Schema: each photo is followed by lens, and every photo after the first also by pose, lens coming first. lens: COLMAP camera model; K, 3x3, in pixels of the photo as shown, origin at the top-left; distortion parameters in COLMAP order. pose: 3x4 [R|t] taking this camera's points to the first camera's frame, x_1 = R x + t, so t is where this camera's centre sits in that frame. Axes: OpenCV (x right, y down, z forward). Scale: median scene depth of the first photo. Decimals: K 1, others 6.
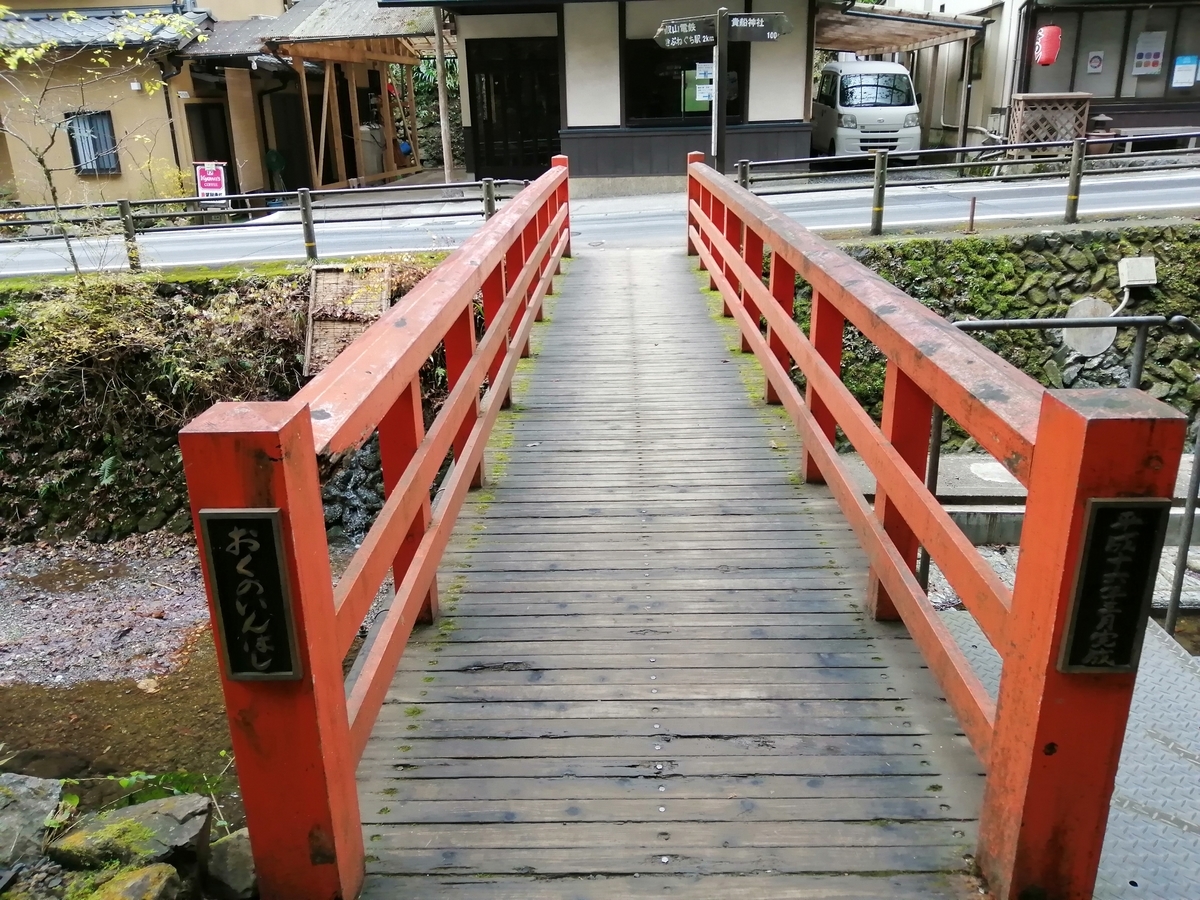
lens RADIAL K [[952.5, 0, 598.4], [0, 952.5, 443.0], [0, 0, 1]] dist [0.007120, 0.006445]
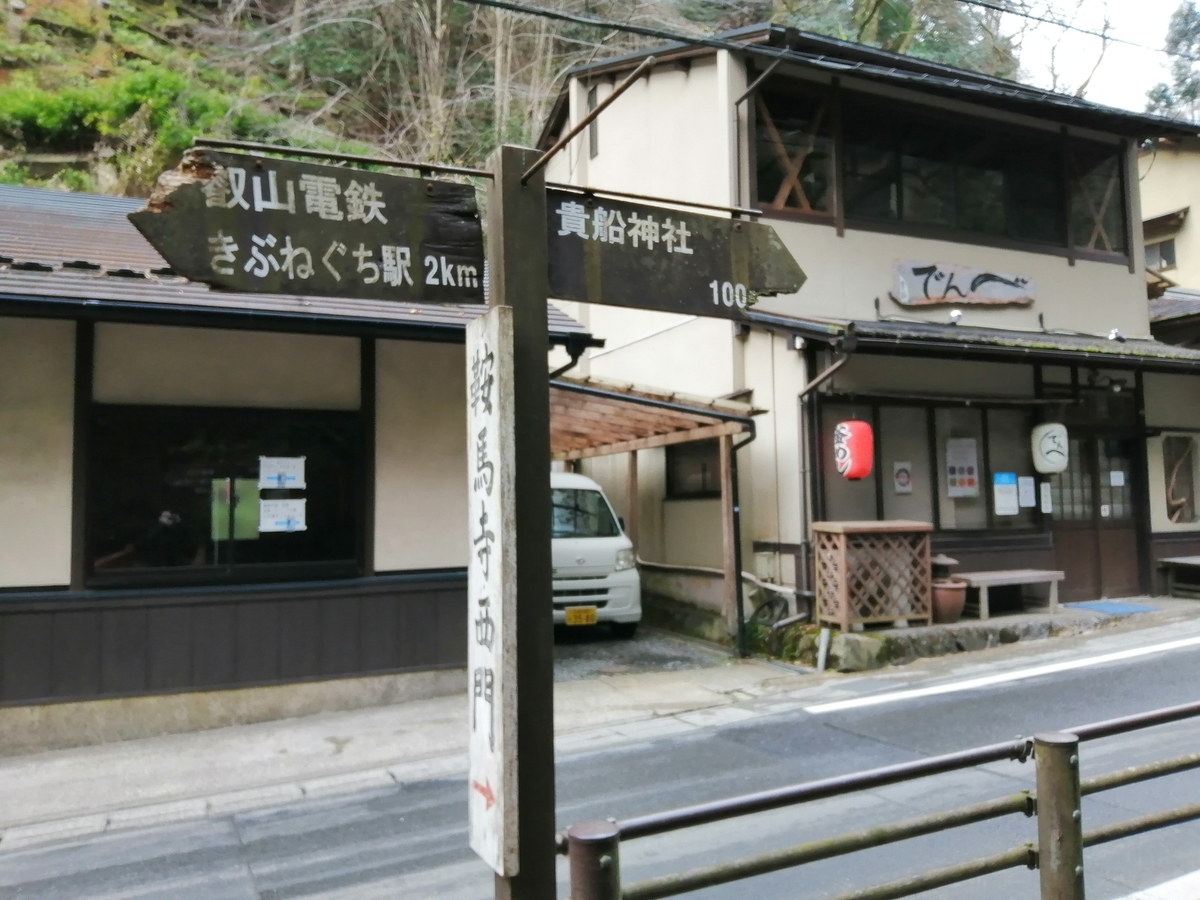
lens RADIAL K [[952.5, 0, 598.4], [0, 952.5, 443.0], [0, 0, 1]] dist [0.007120, 0.006445]
pose [[0.888332, 0.042218, 0.457257, 0.036765], [0.147933, 0.916367, -0.372003, -0.209150], [-0.434720, 0.398106, 0.807793, 0.557455]]
